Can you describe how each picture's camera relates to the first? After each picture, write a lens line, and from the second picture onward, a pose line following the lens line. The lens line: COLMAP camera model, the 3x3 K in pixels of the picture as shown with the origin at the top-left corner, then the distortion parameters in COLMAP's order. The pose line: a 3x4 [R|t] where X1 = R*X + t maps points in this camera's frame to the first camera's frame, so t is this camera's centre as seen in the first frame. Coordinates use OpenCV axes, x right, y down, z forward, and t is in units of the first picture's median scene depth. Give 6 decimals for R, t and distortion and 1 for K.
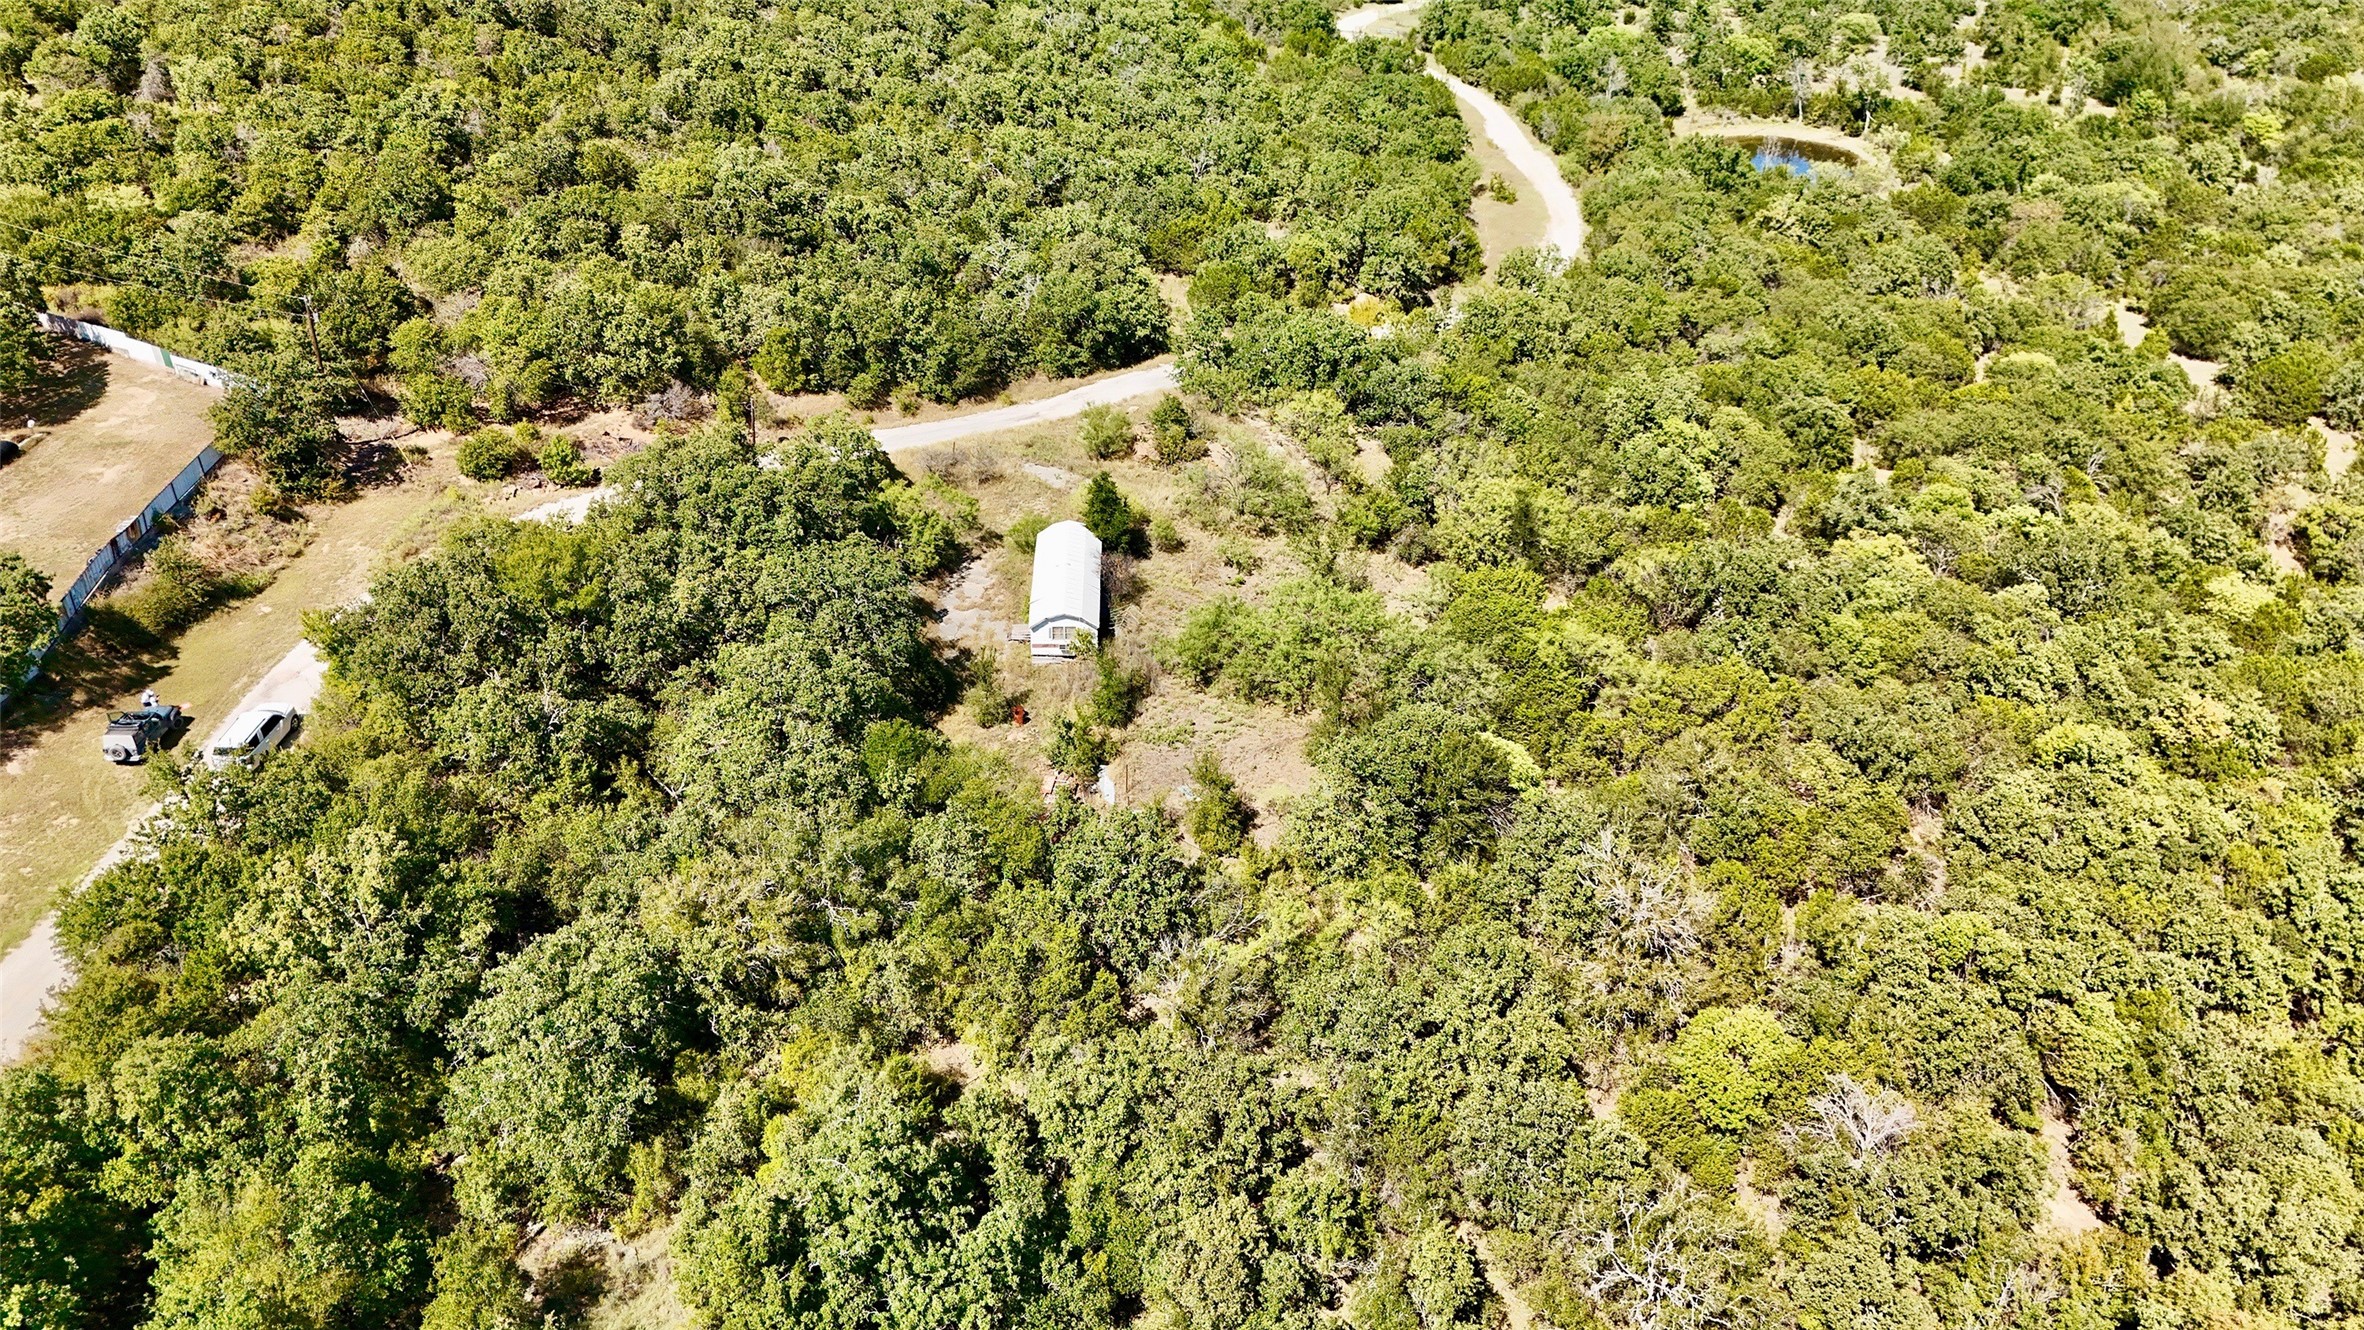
lens RADIAL K [[1716.8, 0, 1182.0], [0, 1716.8, 665.0], [0, 0, 1]] dist [0.047918, -0.047698]
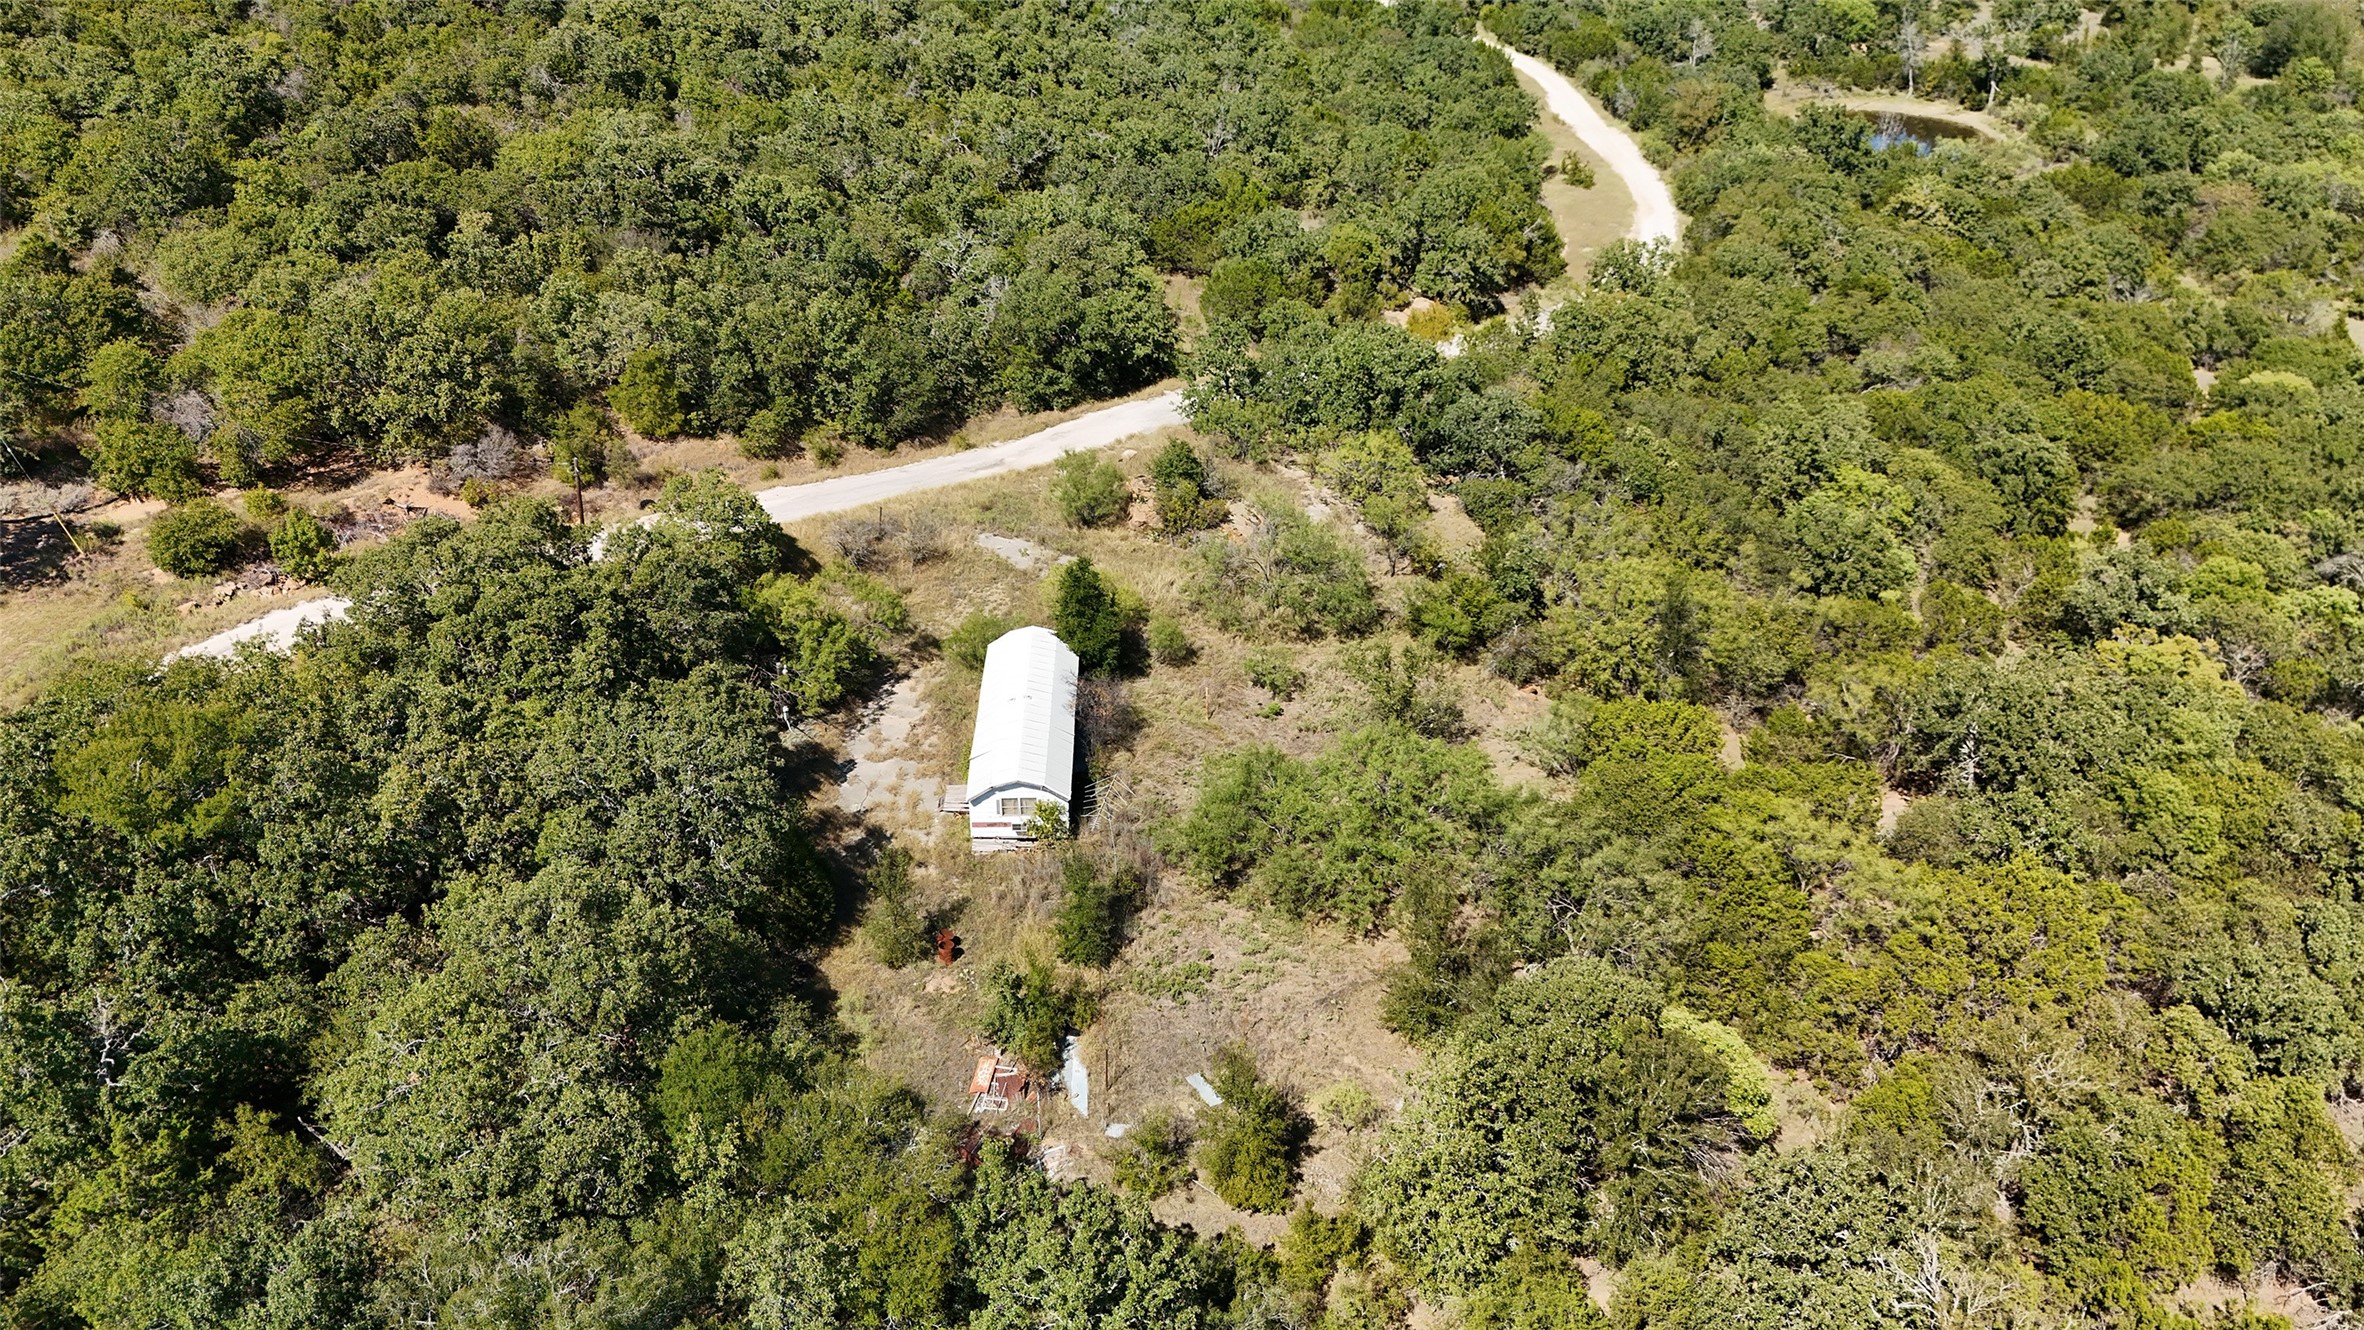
lens RADIAL K [[1716.8, 0, 1182.0], [0, 1716.8, 665.0], [0, 0, 1]] dist [0.047918, -0.047698]
pose [[0.999973, -0.000864, -0.007308, 0.000426], [0.000877, 0.999998, 0.001856, -0.057068], [0.007307, -0.001862, 0.999972, 0.242020]]
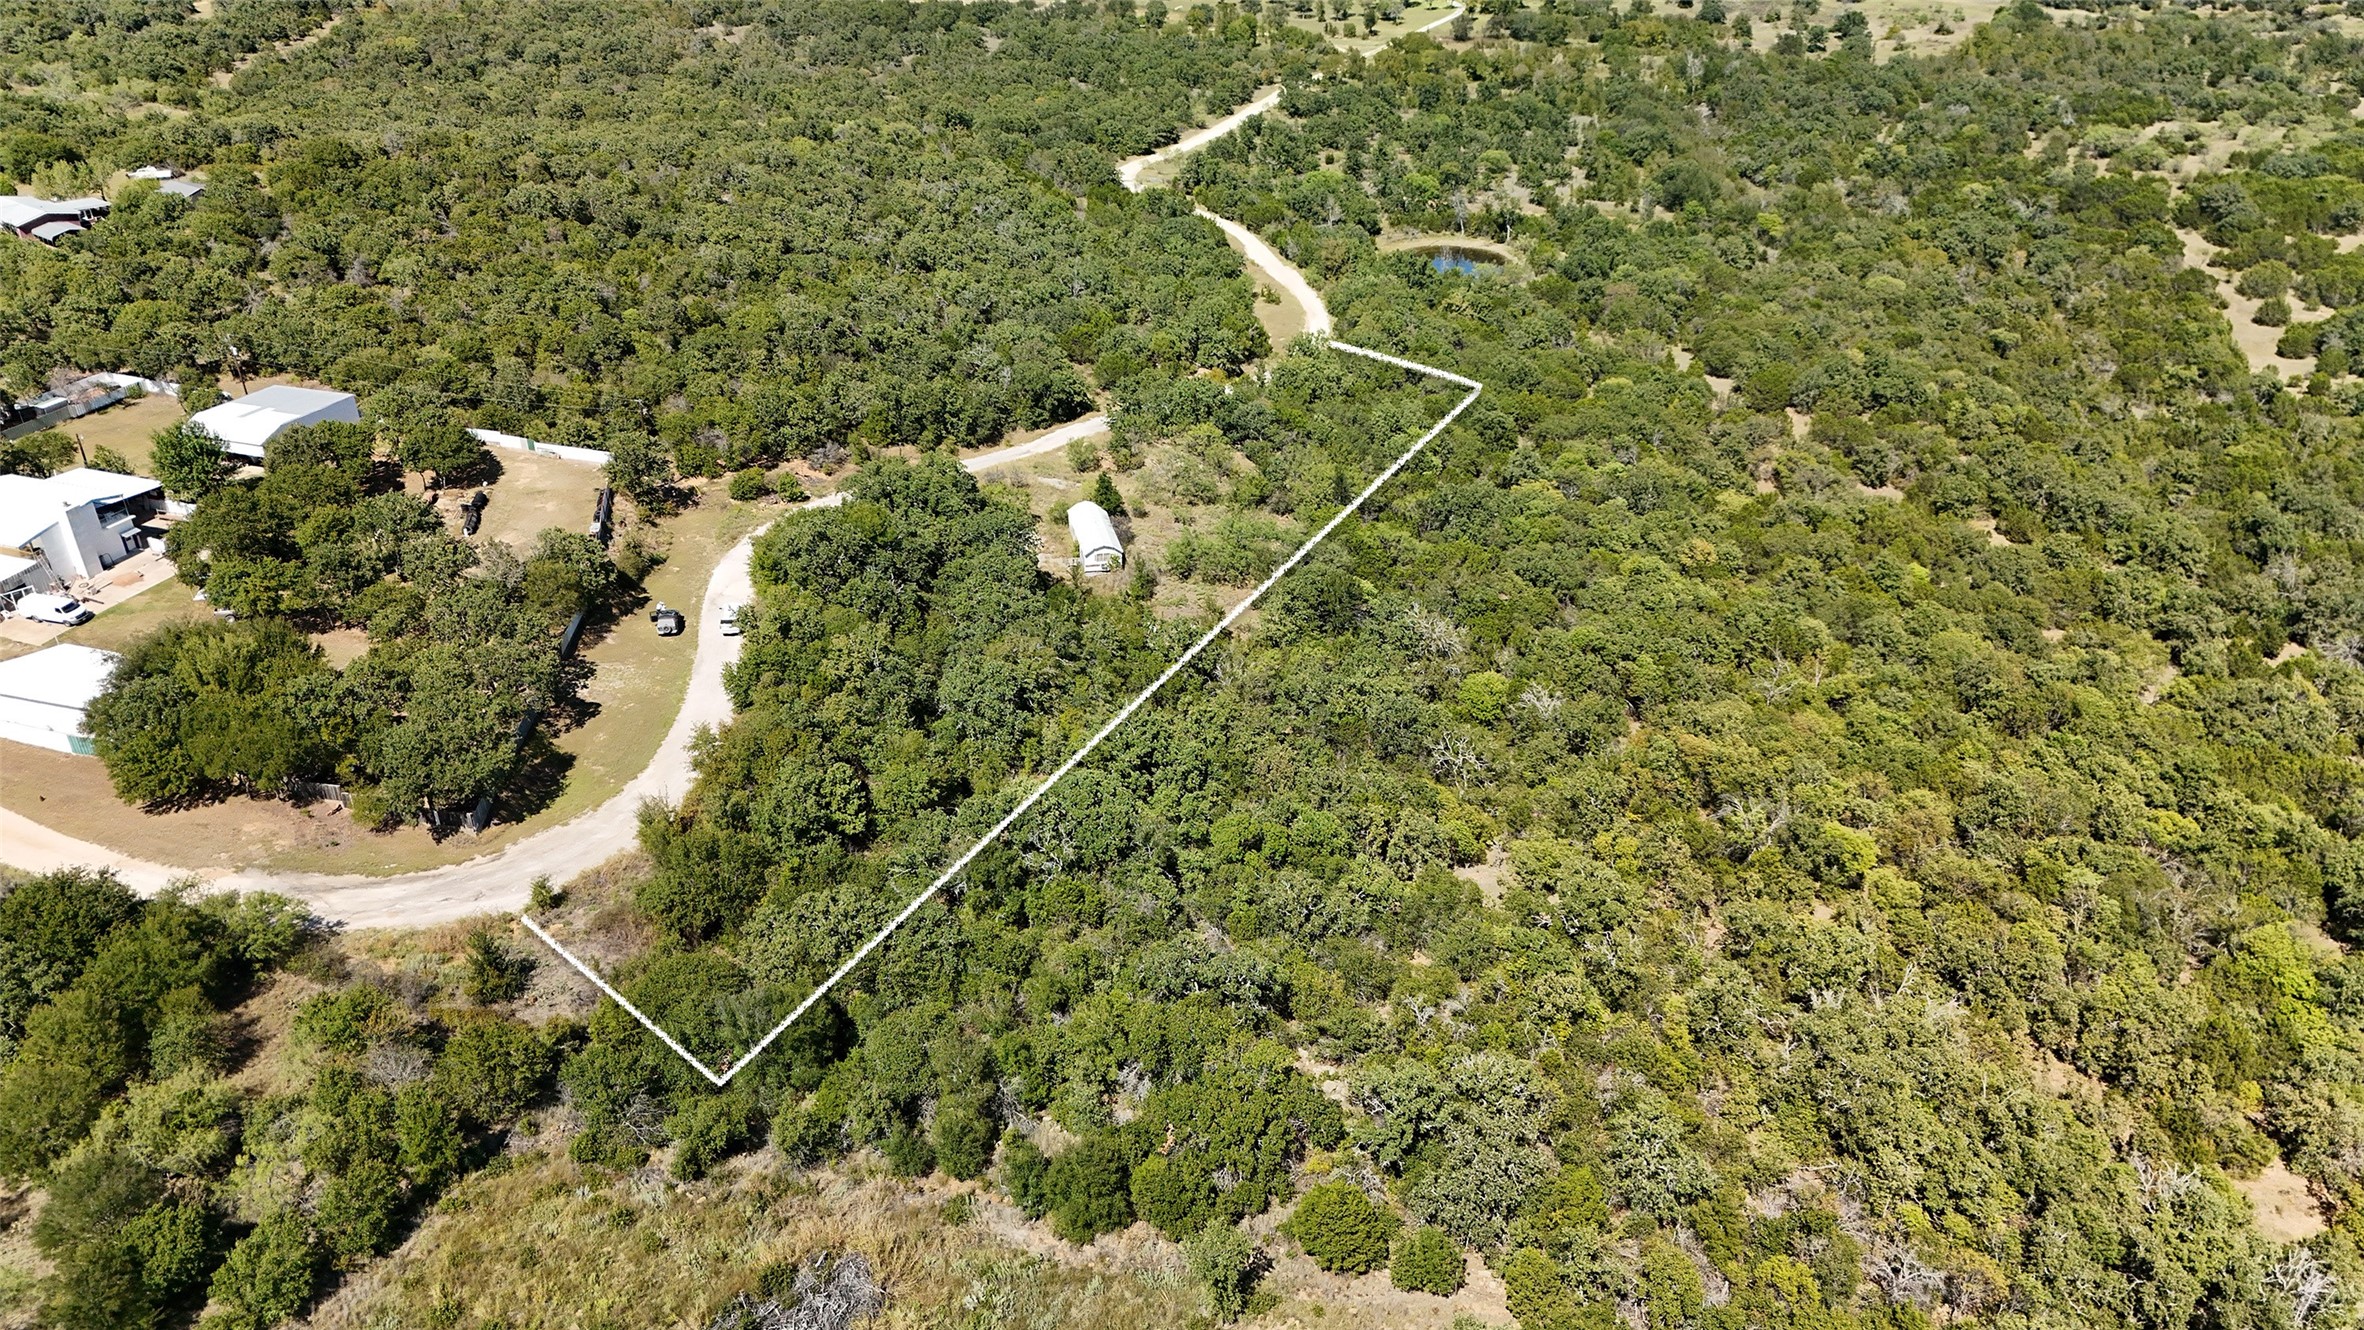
lens RADIAL K [[1716.8, 0, 1182.0], [0, 1716.8, 665.0], [0, 0, 1]] dist [0.047918, -0.047698]
pose [[0.983488, -0.089386, 0.157358, -0.209128], [0.098353, 0.993888, -0.050142, 0.142624], [-0.151914, 0.064791, 0.986268, -0.570631]]
